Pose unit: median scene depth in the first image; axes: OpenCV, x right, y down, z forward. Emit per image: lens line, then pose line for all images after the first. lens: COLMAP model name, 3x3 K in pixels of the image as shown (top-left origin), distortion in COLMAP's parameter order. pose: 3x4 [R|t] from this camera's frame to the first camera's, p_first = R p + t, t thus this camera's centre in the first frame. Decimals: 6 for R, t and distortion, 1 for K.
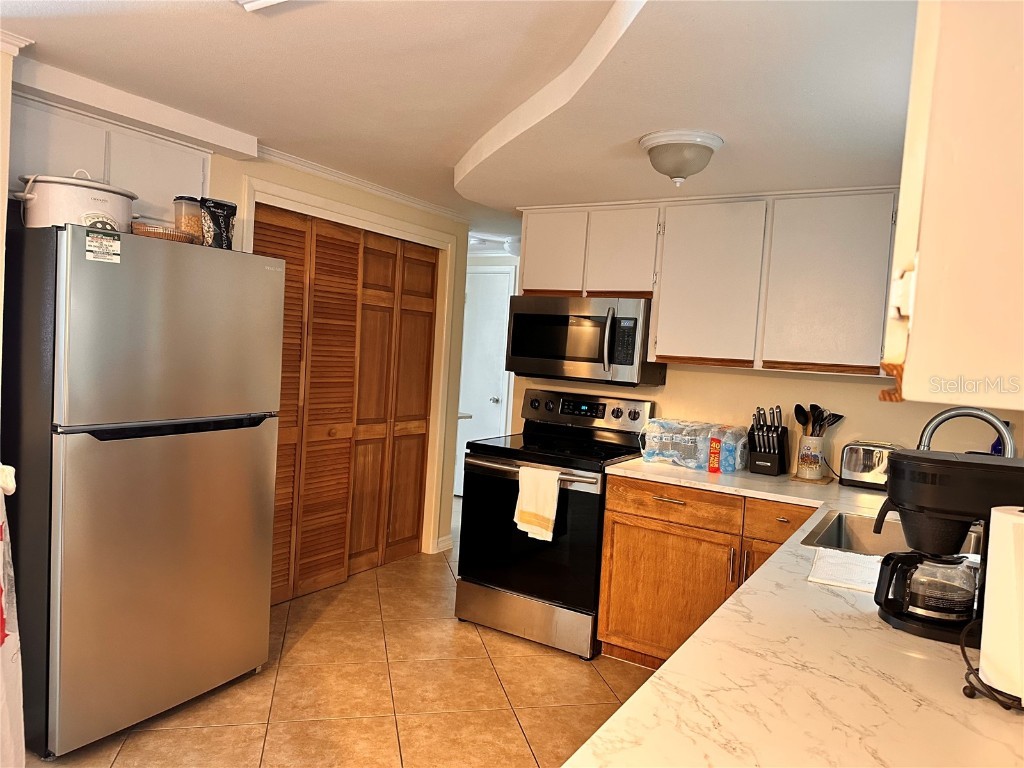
lens RADIAL K [[717.6, 0, 512.0], [0, 717.6, 384.0], [0, 0, 1]] dist [0.076529, -0.103696]
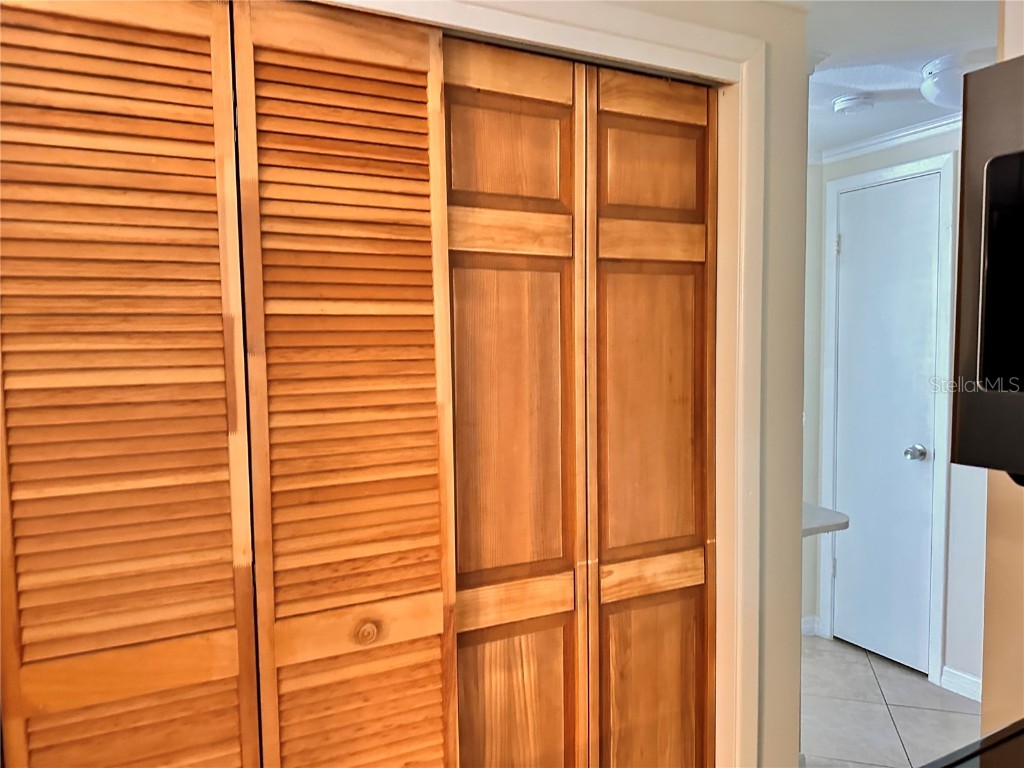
lens RADIAL K [[717.6, 0, 512.0], [0, 717.6, 384.0], [0, 0, 1]] dist [0.076529, -0.103696]
pose [[0.857501, -0.043300, -0.512656, -0.007913], [0.043079, 0.998996, -0.012321, -0.039058], [0.512675, -0.011520, 0.858505, 0.678890]]
